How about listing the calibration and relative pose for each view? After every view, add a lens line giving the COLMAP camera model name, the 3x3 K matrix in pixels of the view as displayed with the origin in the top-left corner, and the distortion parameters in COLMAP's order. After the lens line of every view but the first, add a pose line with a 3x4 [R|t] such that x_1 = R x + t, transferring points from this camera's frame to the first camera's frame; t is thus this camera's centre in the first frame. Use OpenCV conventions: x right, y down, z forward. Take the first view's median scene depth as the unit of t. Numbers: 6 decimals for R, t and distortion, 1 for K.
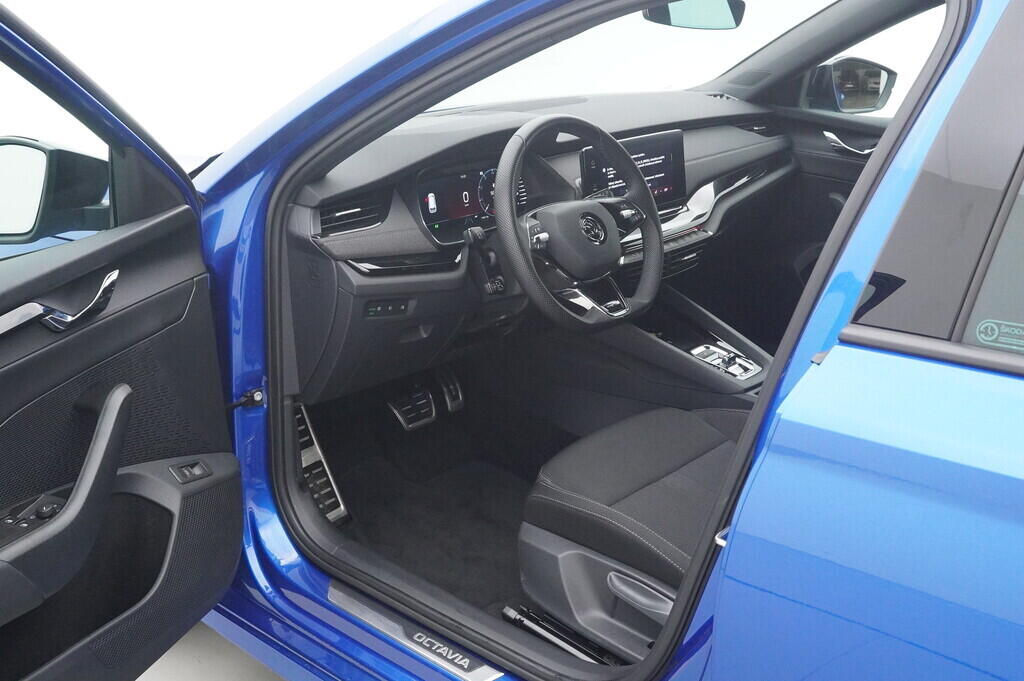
lens RADIAL K [[1110.9, 0, 512.0], [0, 1110.9, 340.5], [0, 0, 1]] dist [0.009308, -0.012927]
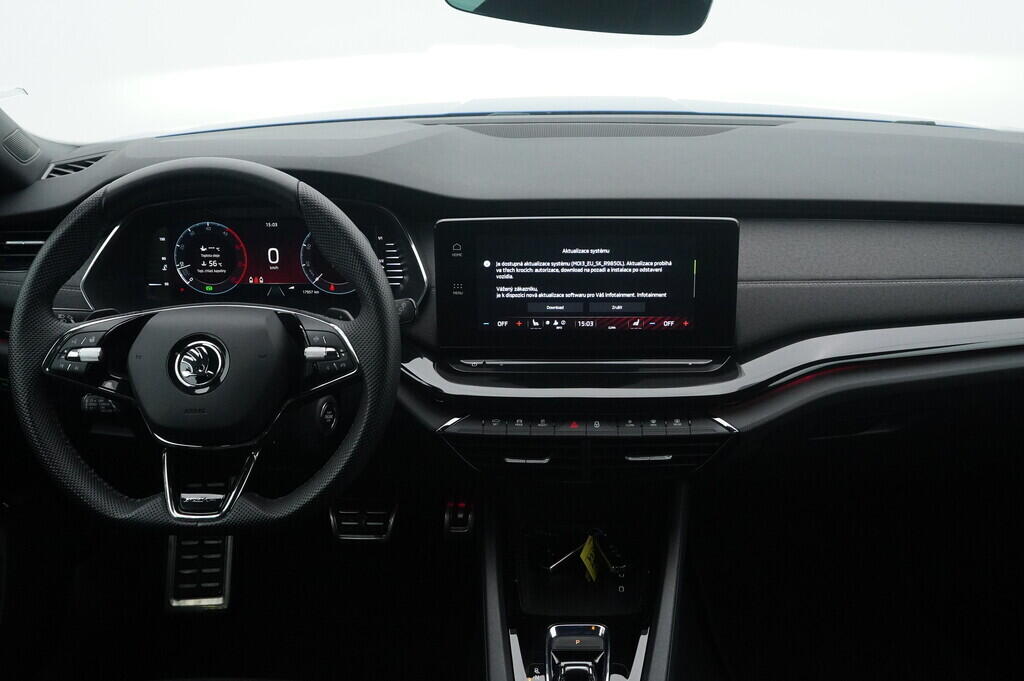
lens RADIAL K [[1110.9, 0, 512.0], [0, 1110.9, 340.5], [0, 0, 1]] dist [0.009308, -0.012927]
pose [[0.641723, 0.284498, -0.712217, 0.495544], [-0.236045, 0.956840, 0.169531, -0.210423], [0.729708, 0.059323, 0.681180, 0.612076]]
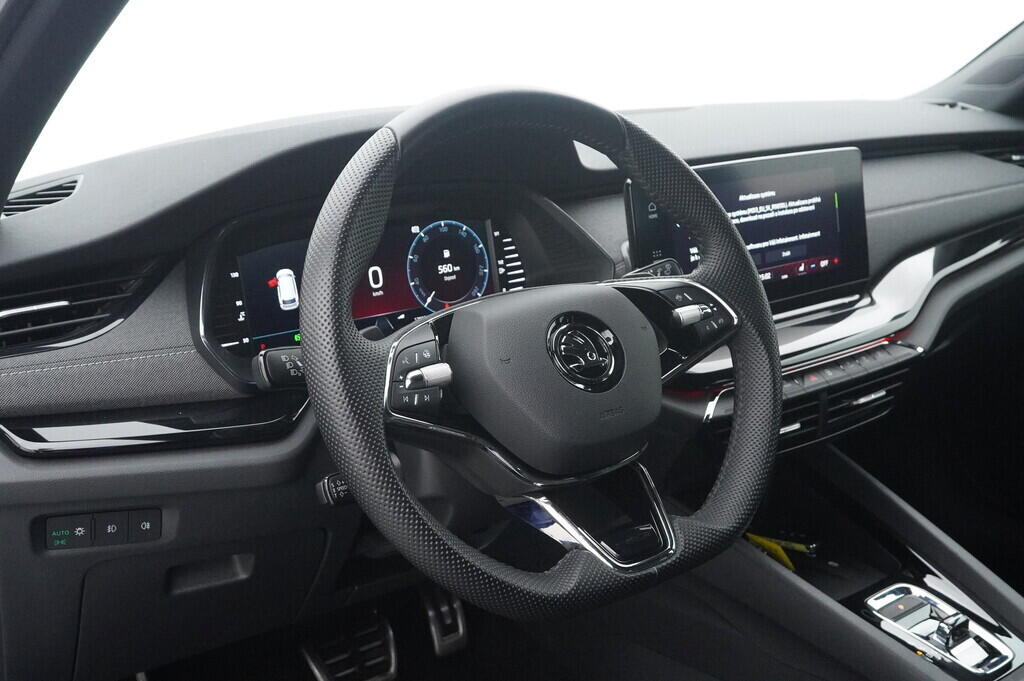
lens RADIAL K [[1110.9, 0, 512.0], [0, 1110.9, 340.5], [0, 0, 1]] dist [0.009308, -0.012927]
pose [[0.976544, 0.010673, -0.215051, 0.114179], [-0.026937, 0.996980, -0.072840, -0.062627], [0.213624, 0.076924, 0.973883, 0.500981]]
